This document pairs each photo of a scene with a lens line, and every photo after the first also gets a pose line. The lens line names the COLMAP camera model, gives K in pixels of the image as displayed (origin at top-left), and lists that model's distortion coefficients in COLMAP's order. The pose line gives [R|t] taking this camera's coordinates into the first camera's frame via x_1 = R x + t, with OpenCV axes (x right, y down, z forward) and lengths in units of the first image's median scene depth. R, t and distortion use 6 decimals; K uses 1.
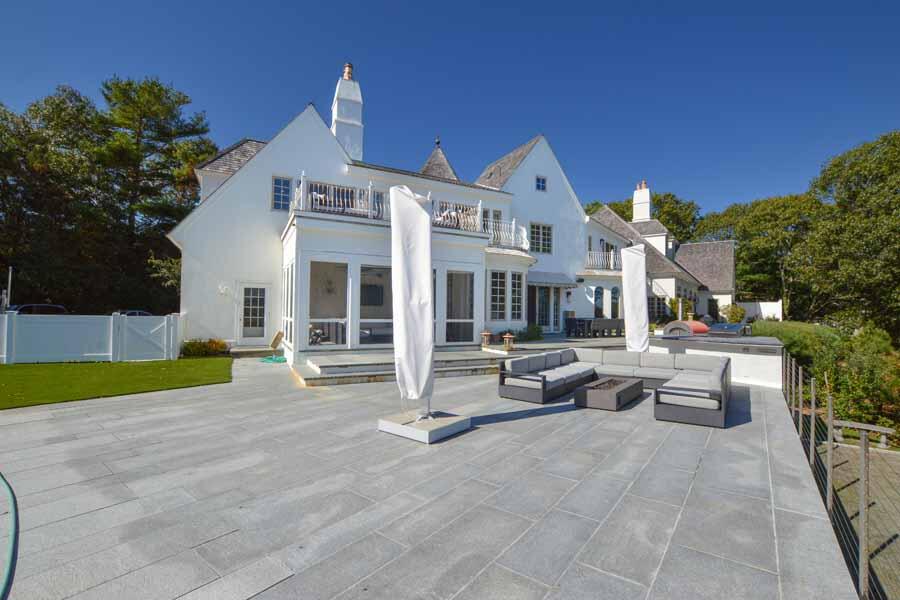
lens RADIAL K [[411.4, 0, 456.1], [0, 411.4, 304.9], [0, 0, 1]] dist [-0.015004, -0.000029]
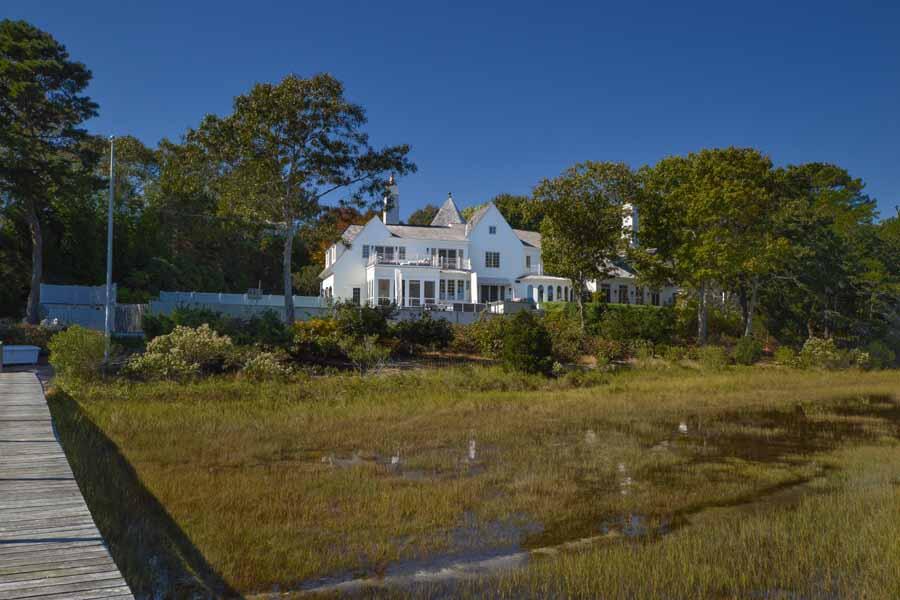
lens RADIAL K [[770.6, 0, 460.9], [0, 770.6, 308.6], [0, 0, 1]] dist [0.043532, 0.012487]
pose [[0.985176, -0.011758, -0.171143, 0.709116], [0.008262, 0.999743, -0.021127, 0.141092], [0.171348, 0.019400, 0.985020, -2.632783]]
